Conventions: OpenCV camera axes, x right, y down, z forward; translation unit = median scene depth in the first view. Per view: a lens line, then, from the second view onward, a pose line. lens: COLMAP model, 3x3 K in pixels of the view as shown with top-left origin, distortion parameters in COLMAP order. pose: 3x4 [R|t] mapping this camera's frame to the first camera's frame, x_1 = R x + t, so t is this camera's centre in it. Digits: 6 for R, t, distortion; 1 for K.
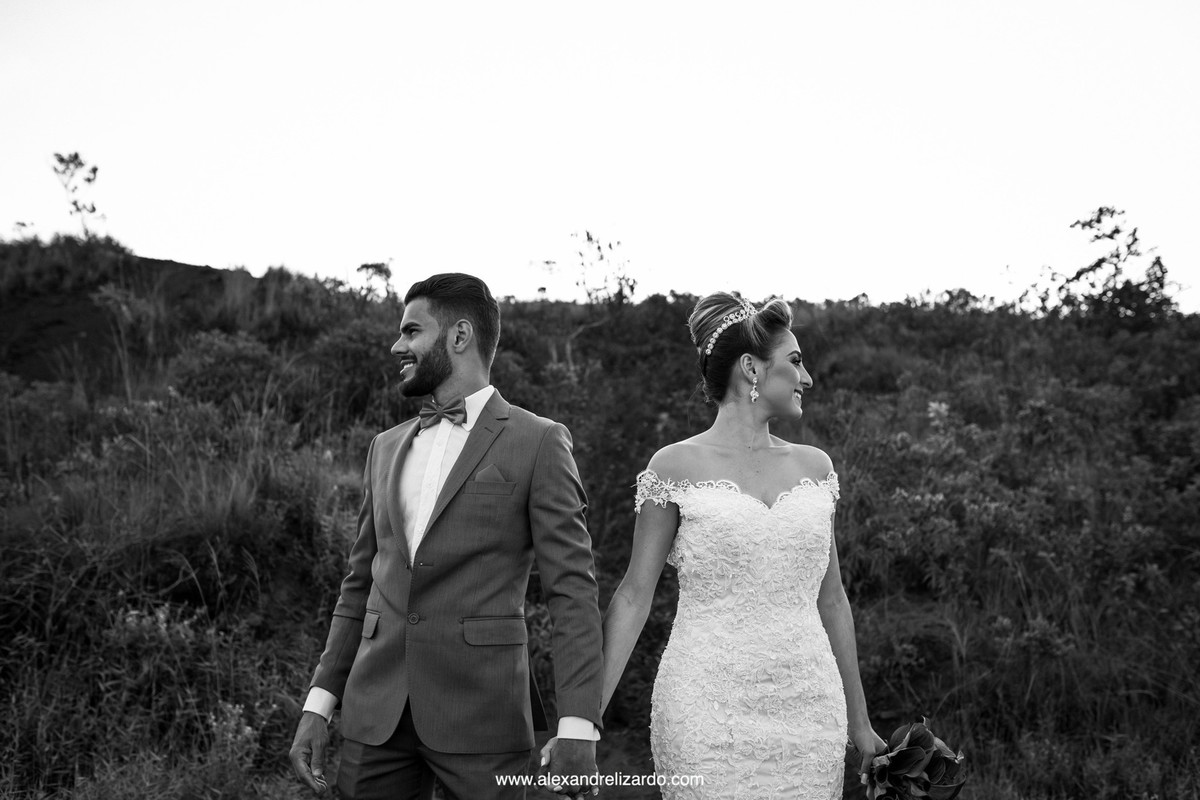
lens RADIAL K [[1146.2, 0, 600.0], [0, 1146.2, 400.0], [0, 0, 1]] dist [-0.062650, 0.088754]
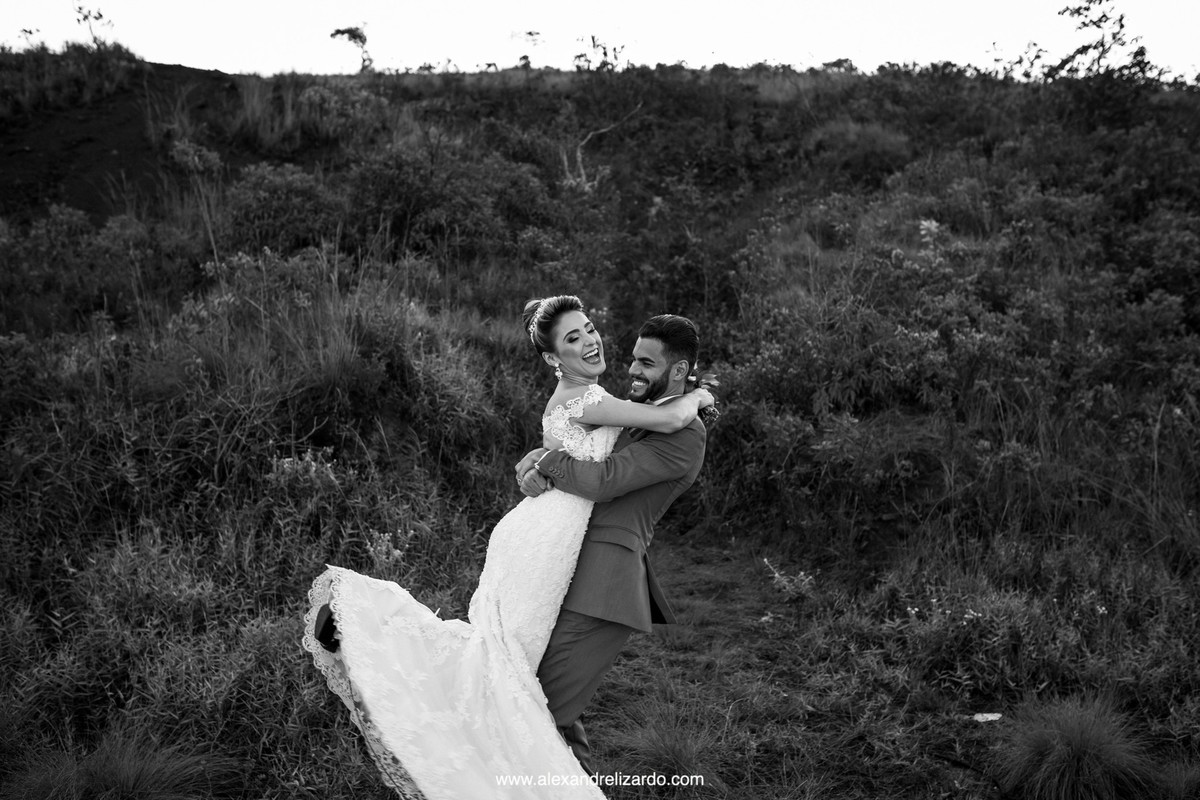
lens RADIAL K [[1146.2, 0, 600.0], [0, 1146.2, 400.0], [0, 0, 1]] dist [-0.062650, 0.088754]
pose [[0.999544, -0.020210, 0.022449, -0.050449], [0.014927, 0.976595, 0.214567, -0.070104], [-0.026260, -0.214134, 0.976451, -0.105079]]
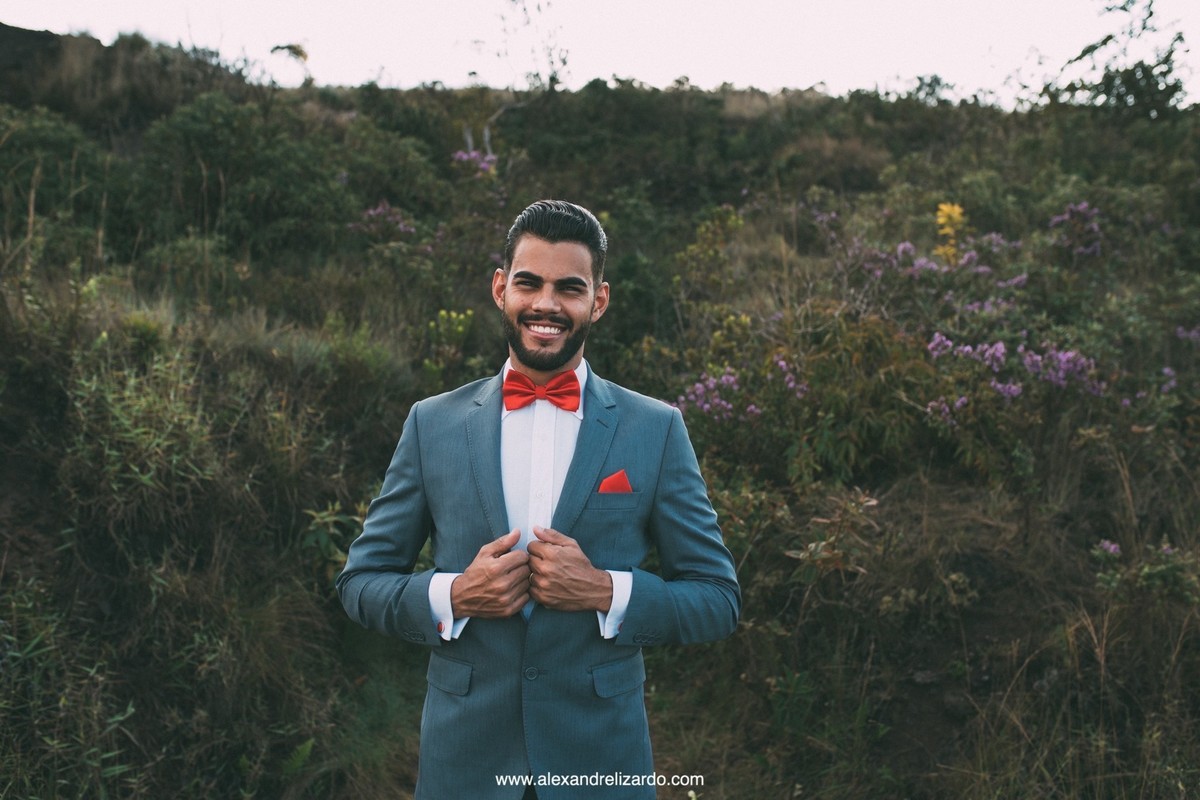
lens RADIAL K [[1146.2, 0, 600.0], [0, 1146.2, 400.0], [0, 0, 1]] dist [-0.062650, 0.088754]
pose [[0.998715, -0.005126, 0.050422, 0.015720], [-0.003818, 0.984436, 0.175702, -0.002142], [-0.050538, -0.175668, 0.983151, 0.219131]]
